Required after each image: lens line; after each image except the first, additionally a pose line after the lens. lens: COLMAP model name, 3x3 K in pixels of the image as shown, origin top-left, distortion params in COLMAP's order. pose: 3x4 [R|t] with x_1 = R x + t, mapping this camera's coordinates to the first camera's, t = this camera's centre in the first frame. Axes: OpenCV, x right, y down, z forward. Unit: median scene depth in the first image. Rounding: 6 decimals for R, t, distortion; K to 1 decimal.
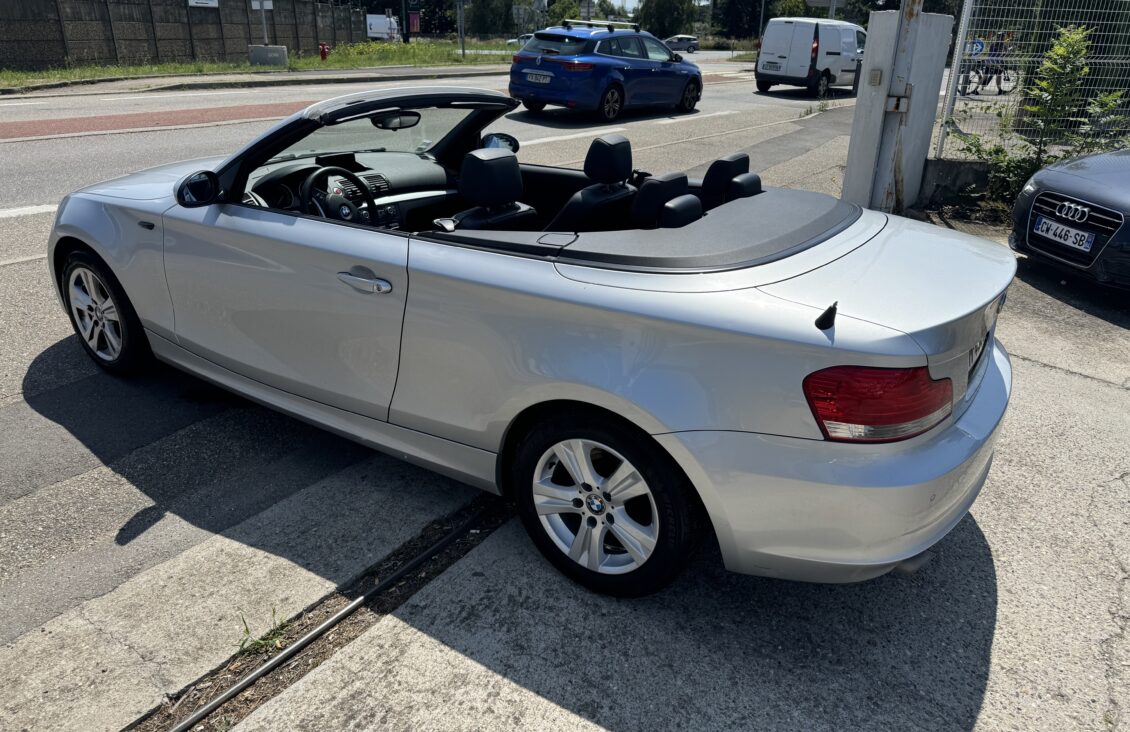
lens RADIAL K [[801.9, 0, 561.7], [0, 801.9, 366.9], [0, 0, 1]] dist [0.016498, -0.031945]
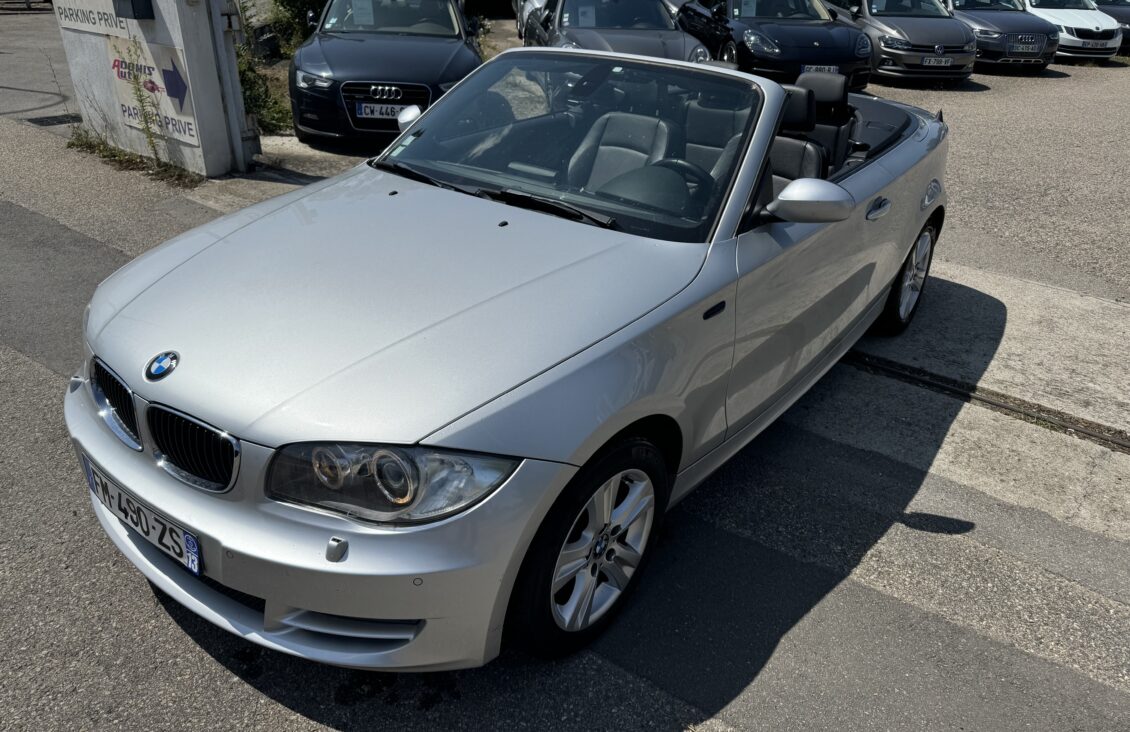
lens RADIAL K [[801.9, 0, 561.7], [0, 801.9, 365.2], [0, 0, 1]] dist [0.016498, -0.031945]
pose [[0.069384, -0.478793, 0.875182, -0.665986], [0.363470, 0.829126, 0.424782, -0.275681], [-0.929018, 0.288630, 0.231555, 0.574399]]
